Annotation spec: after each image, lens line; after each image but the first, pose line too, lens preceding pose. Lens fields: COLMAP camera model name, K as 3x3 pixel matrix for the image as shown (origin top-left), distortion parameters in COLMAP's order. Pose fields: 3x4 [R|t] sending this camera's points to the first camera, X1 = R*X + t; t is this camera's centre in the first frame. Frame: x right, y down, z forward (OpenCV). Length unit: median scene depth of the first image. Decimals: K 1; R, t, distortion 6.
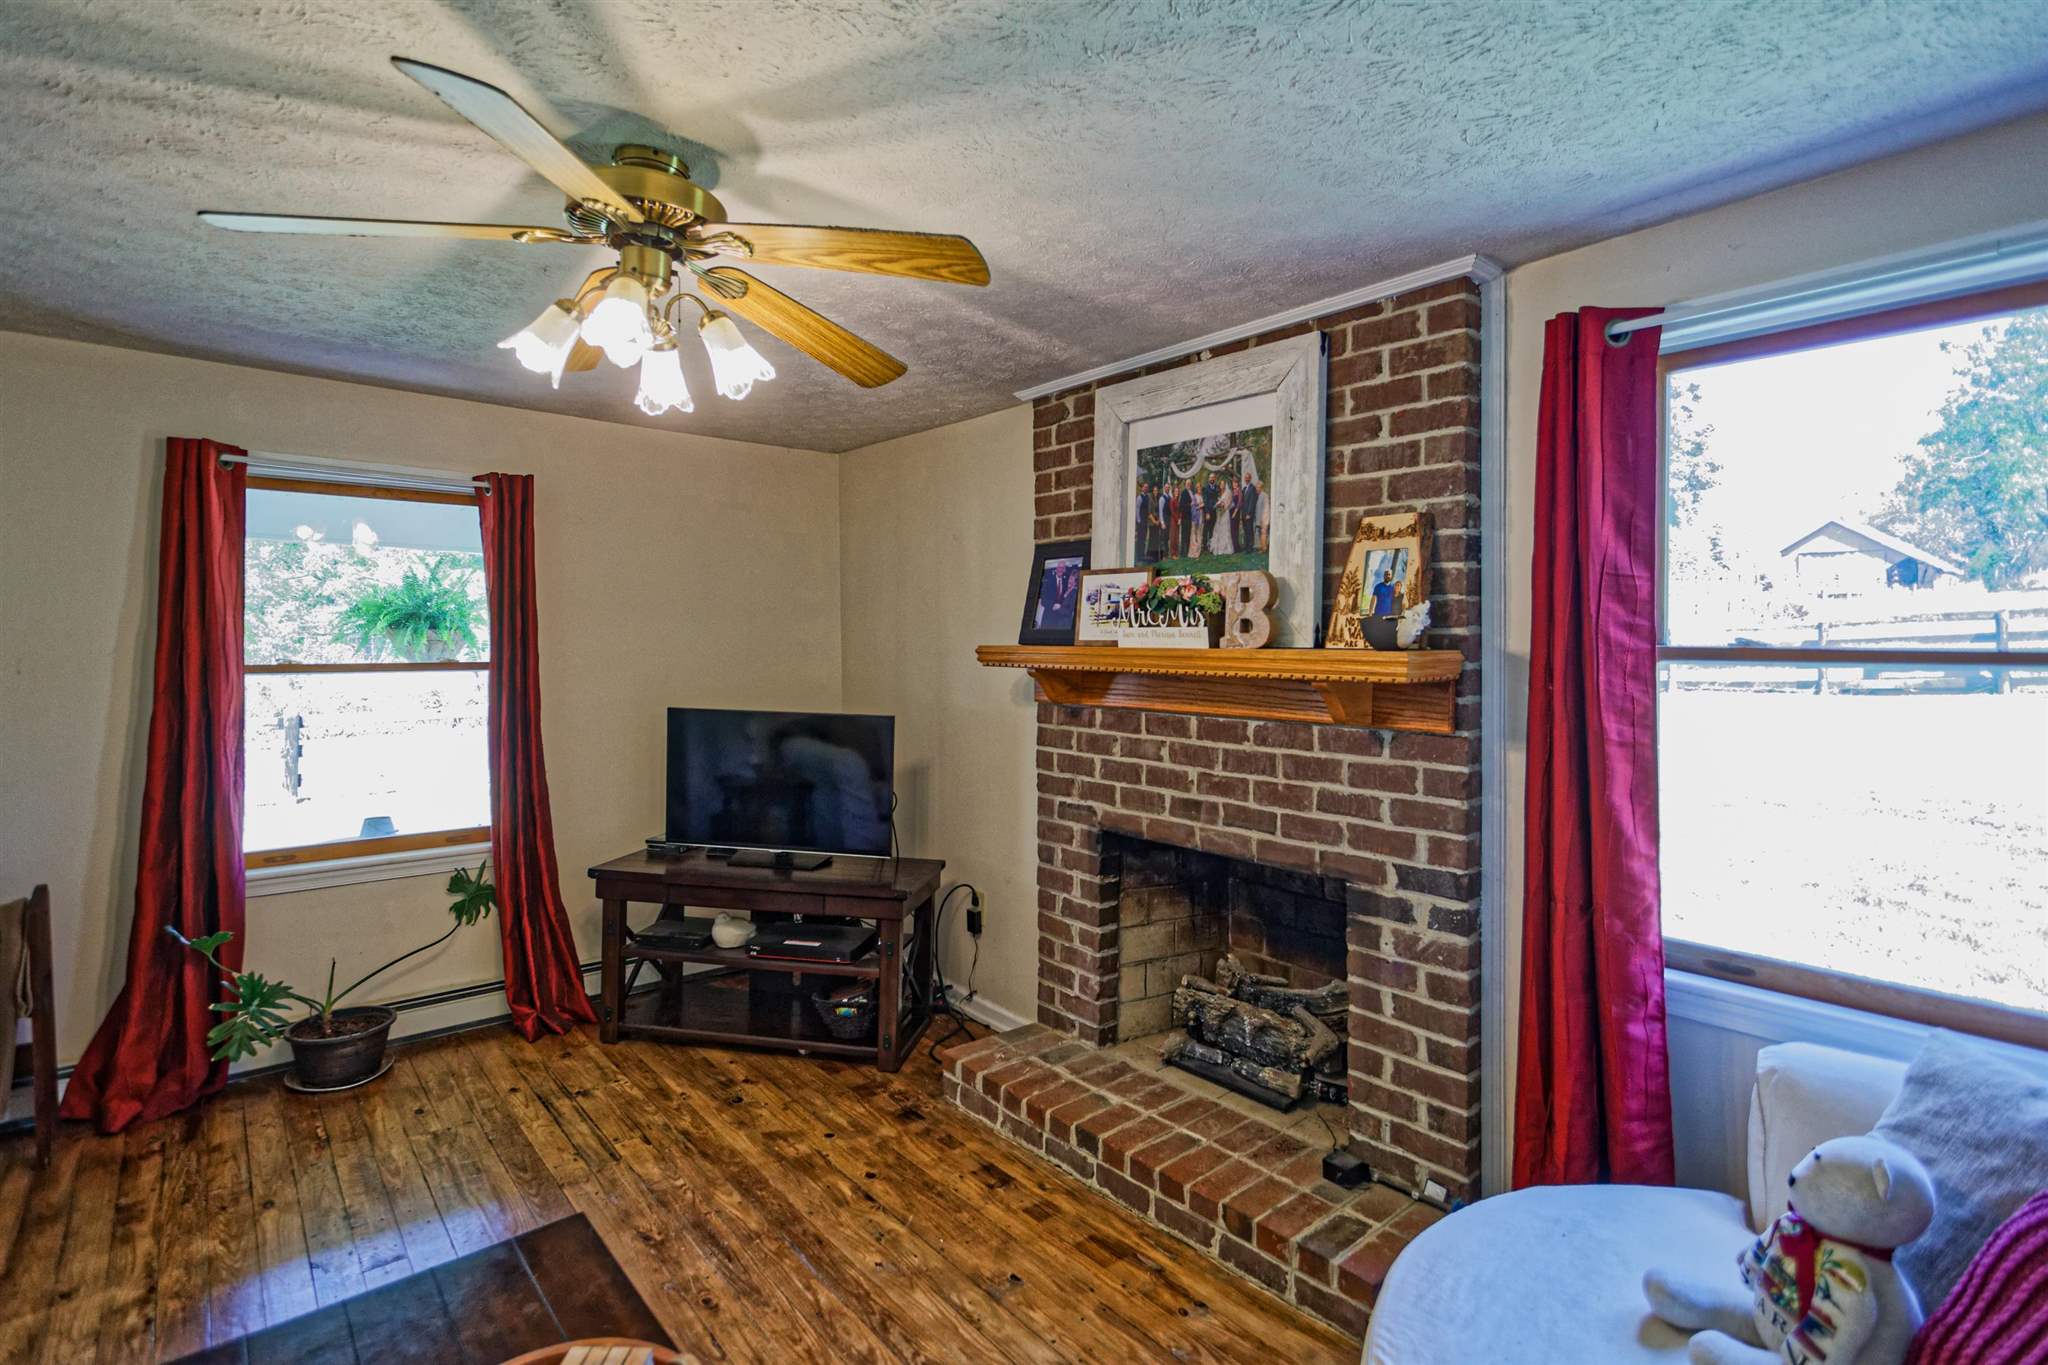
lens RADIAL K [[984.3, 0, 1024.1], [0, 984.3, 623.1], [0, 0, 1]] dist [-0.002473, -0.001173]
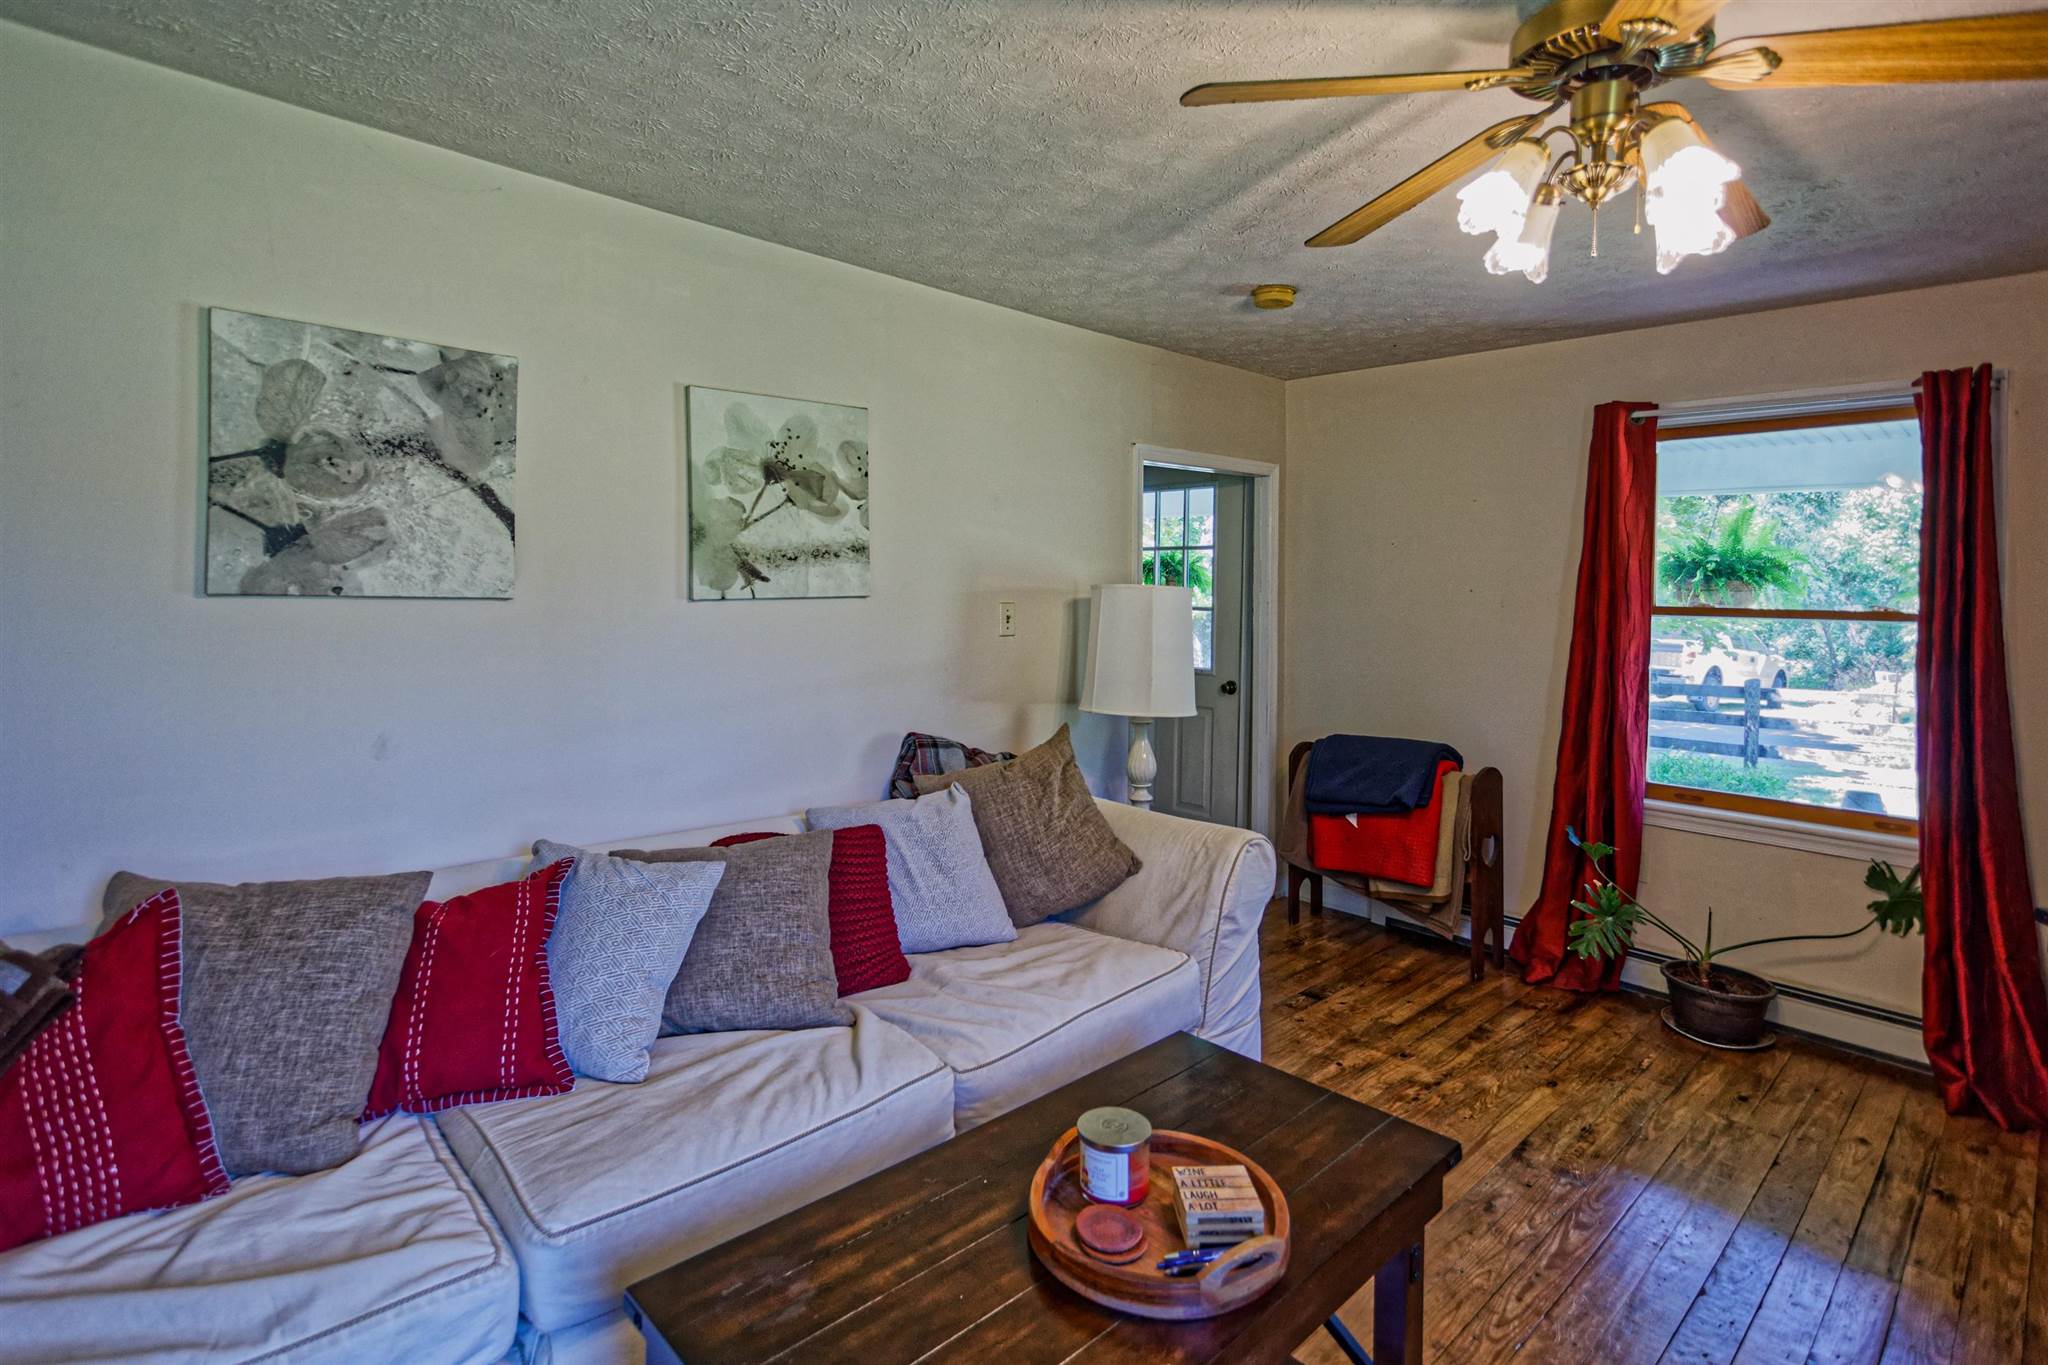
lens RADIAL K [[1001.8, 0, 1026.8], [0, 1001.8, 583.5], [0, 0, 1]] dist [-0.000380, 0.000281]
pose [[0.048076, -0.011379, -0.998779, 0.264089], [-0.008372, 0.999895, -0.011795, 0.037695], [0.998809, 0.008929, 0.047976, 0.277540]]
